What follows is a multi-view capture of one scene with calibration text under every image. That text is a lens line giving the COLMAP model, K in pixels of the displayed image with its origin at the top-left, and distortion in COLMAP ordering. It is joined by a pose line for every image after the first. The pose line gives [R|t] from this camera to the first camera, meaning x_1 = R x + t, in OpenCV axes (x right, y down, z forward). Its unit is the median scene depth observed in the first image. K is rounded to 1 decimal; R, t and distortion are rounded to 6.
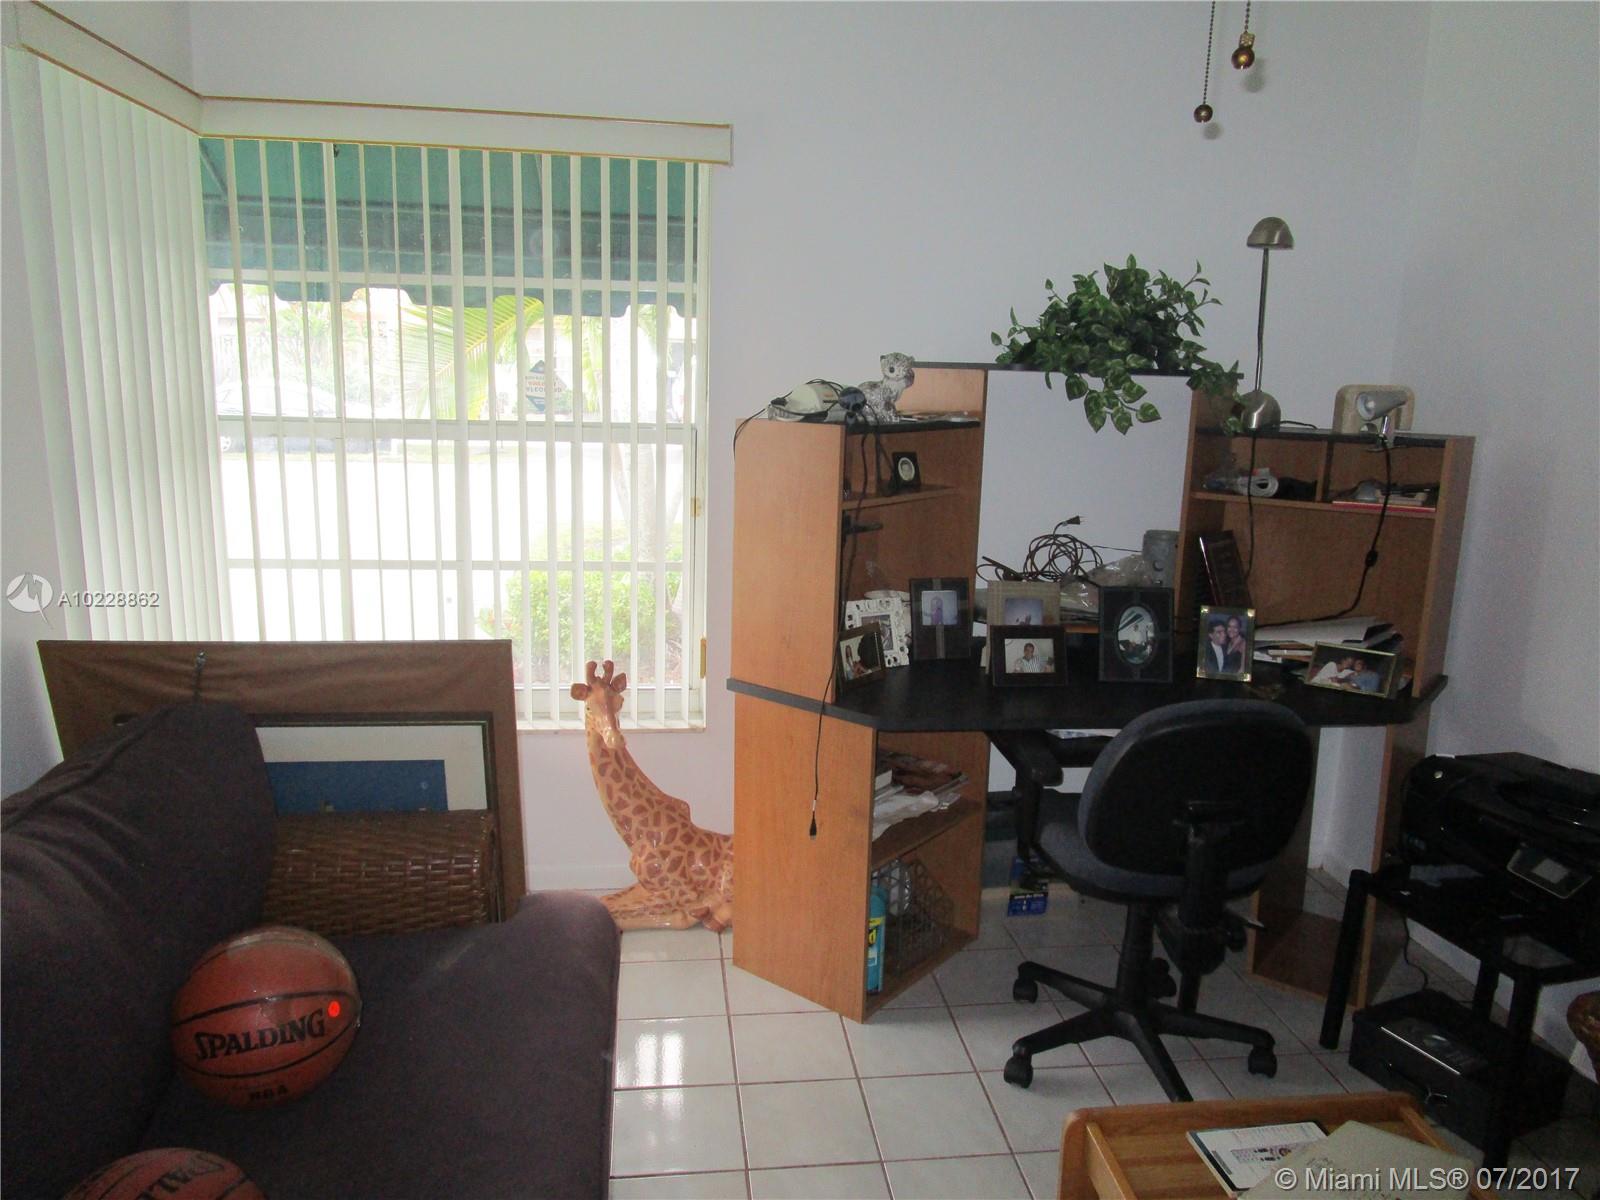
lens RADIAL K [[1134.9, 0, 801.8], [0, 1134.9, 587.5], [0, 0, 1]] dist [-0.006641, -0.002737]
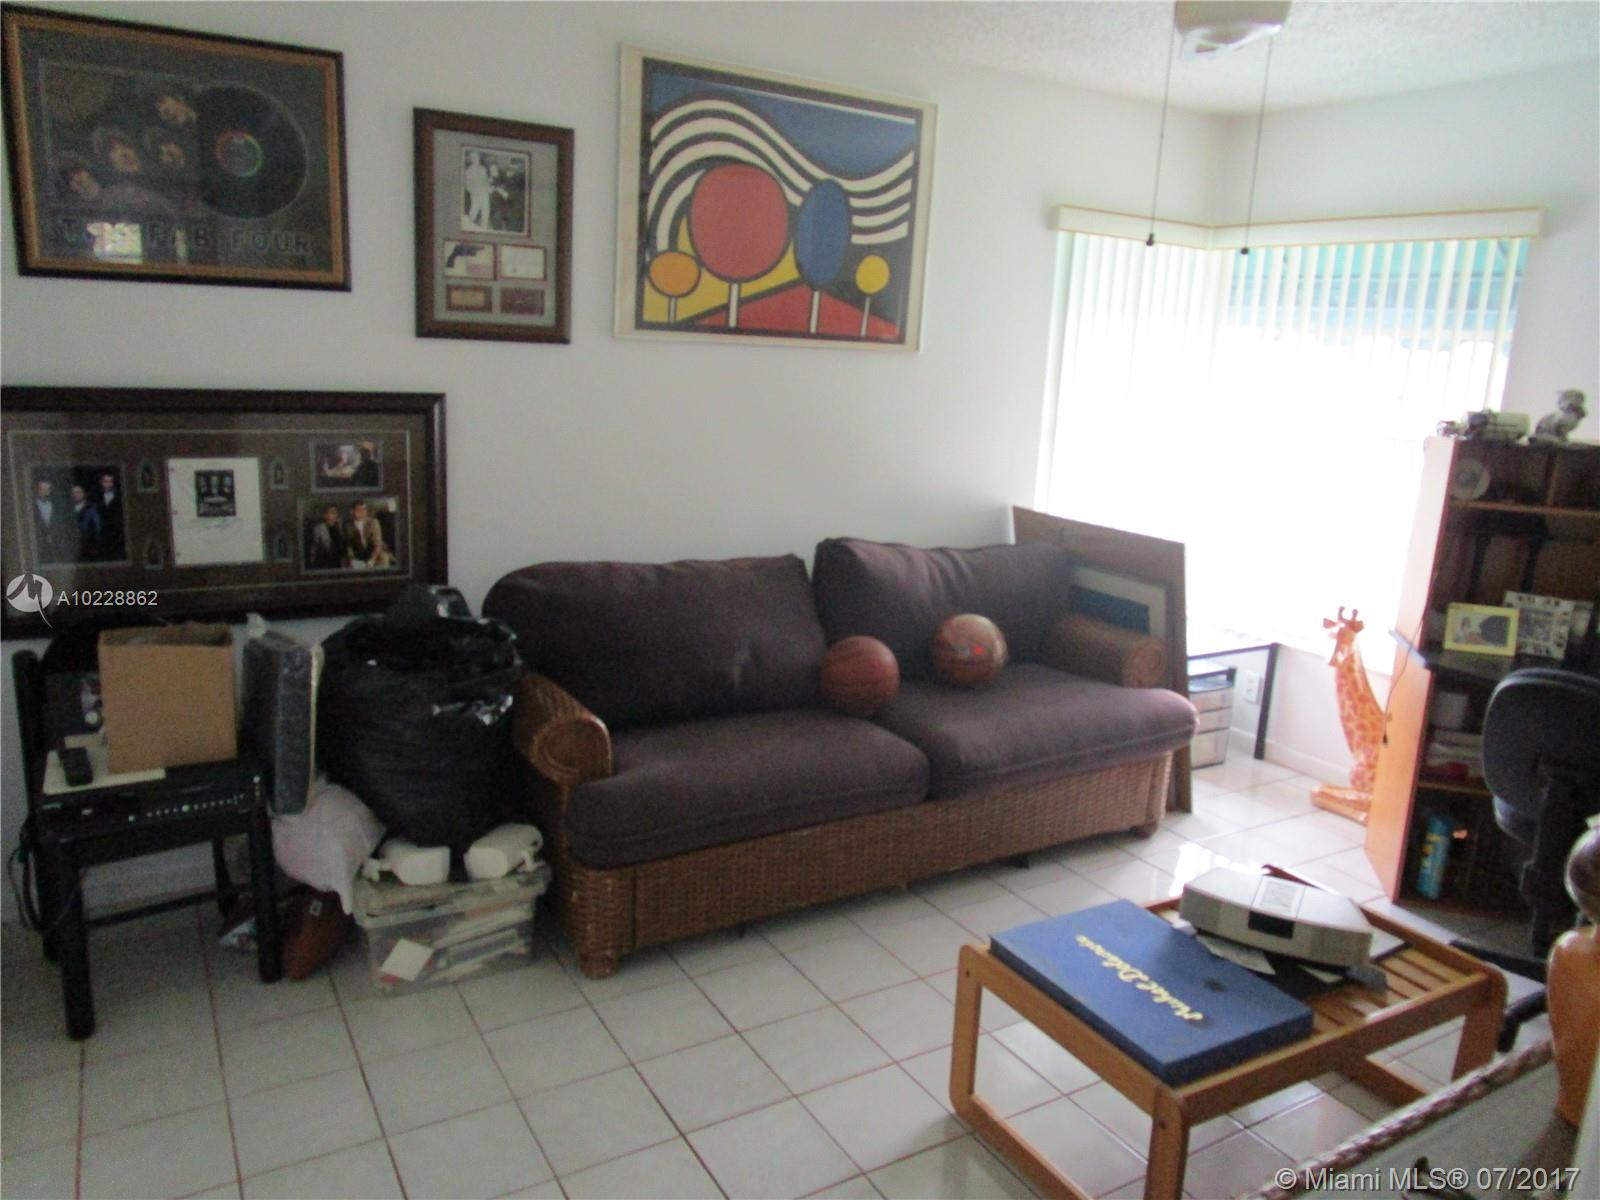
lens RADIAL K [[1134.9, 0, 797.3], [0, 1134.9, 599.9], [0, 0, 1]] dist [-0.006641, -0.002737]
pose [[0.399270, 0.194417, -0.895983, 0.769668], [-0.213067, 0.970178, 0.115570, 0.041307], [0.891732, 0.144761, 0.428787, -0.175083]]
